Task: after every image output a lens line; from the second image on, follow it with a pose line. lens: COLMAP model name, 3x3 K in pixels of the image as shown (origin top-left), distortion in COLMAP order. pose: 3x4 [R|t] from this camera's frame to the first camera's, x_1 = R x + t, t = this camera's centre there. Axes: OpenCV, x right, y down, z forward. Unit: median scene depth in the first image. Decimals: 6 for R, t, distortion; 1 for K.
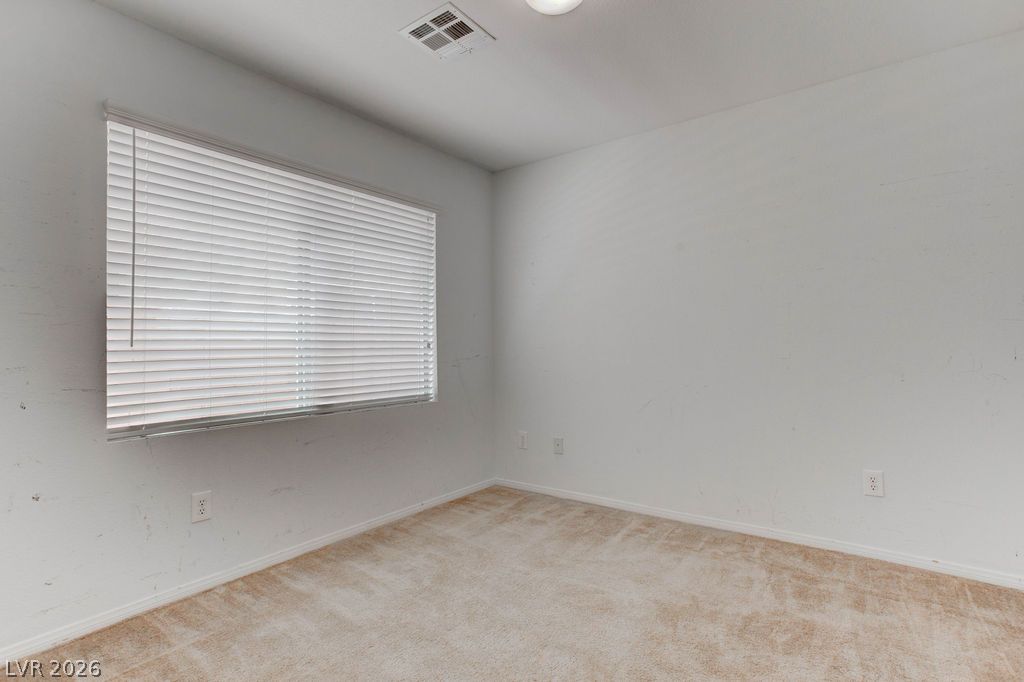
lens RADIAL K [[502.2, 0, 511.8], [0, 502.2, 338.6], [0, 0, 1]] dist [-0.050452, 0.024809]
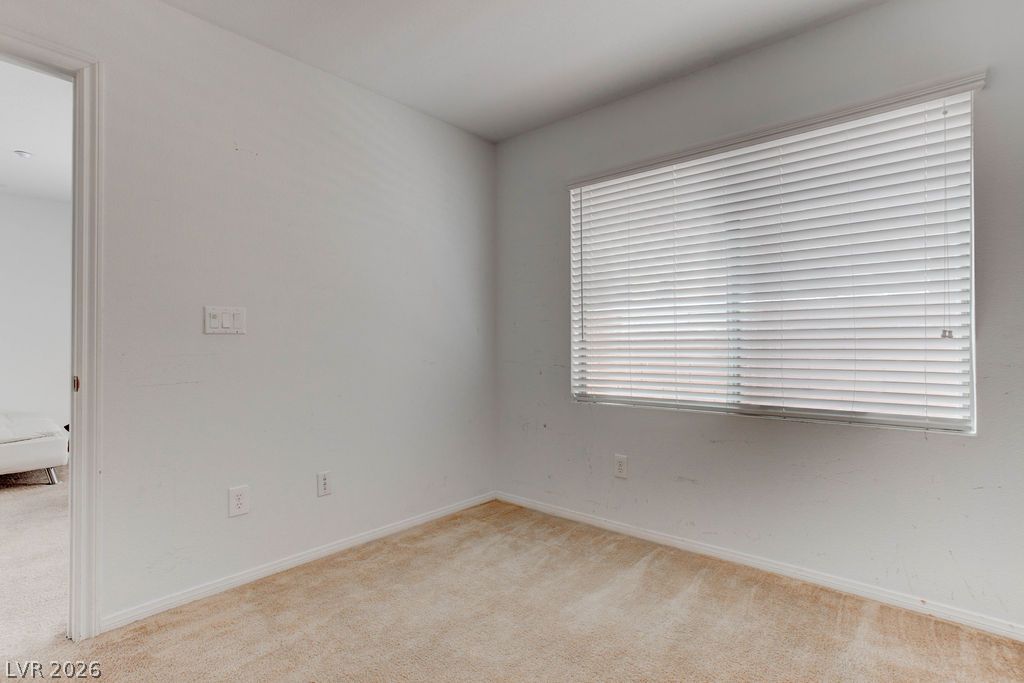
lens RADIAL K [[502.2, 0, 511.4], [0, 502.2, 340.3], [0, 0, 1]] dist [-0.050452, 0.024809]
pose [[-0.094401, 0.002703, -0.995531, 0.573868], [0.021195, 0.999775, 0.000704, 0.013001], [0.995309, -0.021034, -0.094437, 0.741210]]
